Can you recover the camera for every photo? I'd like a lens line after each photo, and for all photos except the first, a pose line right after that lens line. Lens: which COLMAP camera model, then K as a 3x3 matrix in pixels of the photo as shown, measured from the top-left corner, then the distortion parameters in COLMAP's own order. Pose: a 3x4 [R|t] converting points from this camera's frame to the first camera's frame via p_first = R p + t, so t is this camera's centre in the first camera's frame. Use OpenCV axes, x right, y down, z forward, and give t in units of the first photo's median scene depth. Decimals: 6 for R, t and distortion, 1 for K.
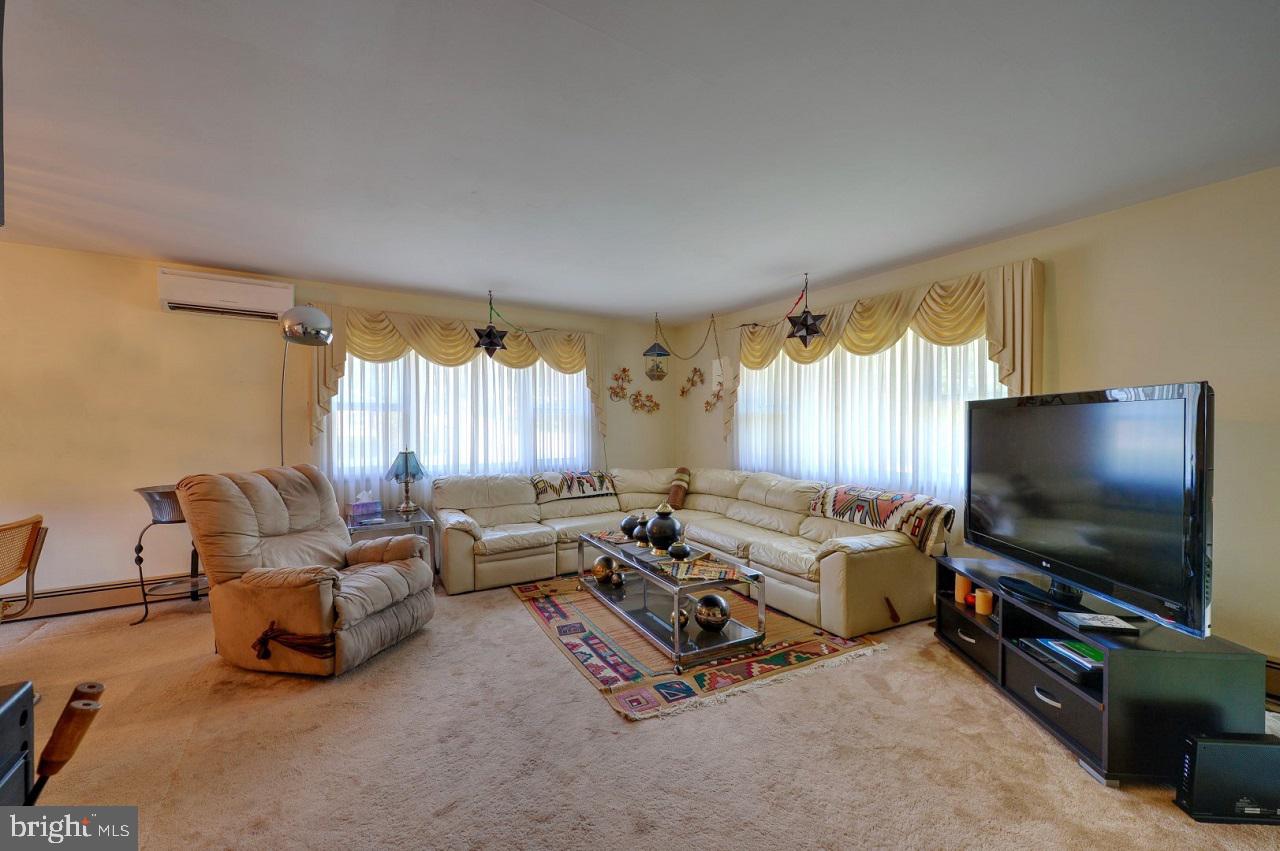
lens RADIAL K [[506.8, 0, 639.4], [0, 506.8, 422.7], [0, 0, 1]] dist [-0.010989, 0.000043]
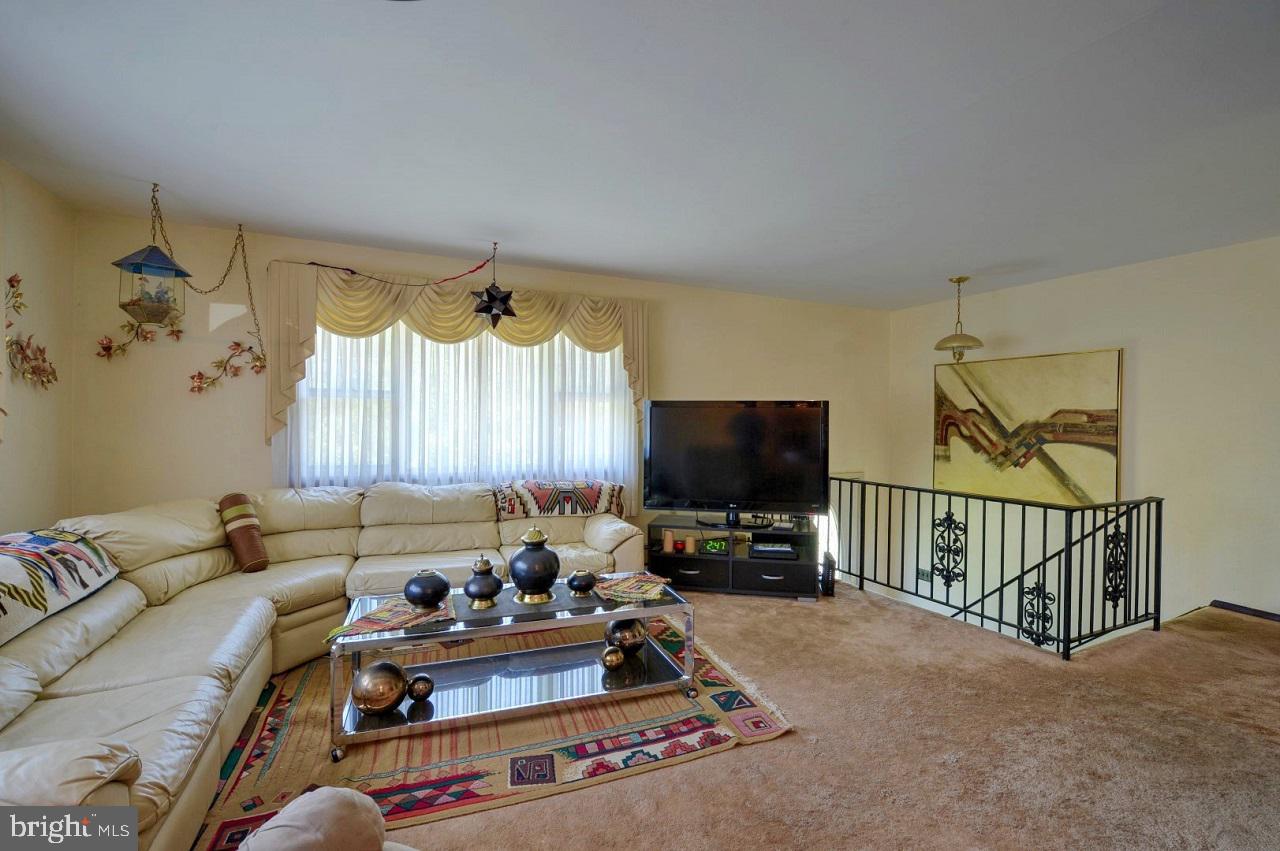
lens RADIAL K [[560.3, 0, 640.4], [0, 560.3, 428.9], [0, 0, 1]] dist [-0.001219, -0.000059]
pose [[0.117906, -0.007151, 0.992999, -0.682679], [-0.003761, 0.999964, 0.007647, 0.018178], [-0.993018, -0.004636, 0.117875, 0.741678]]
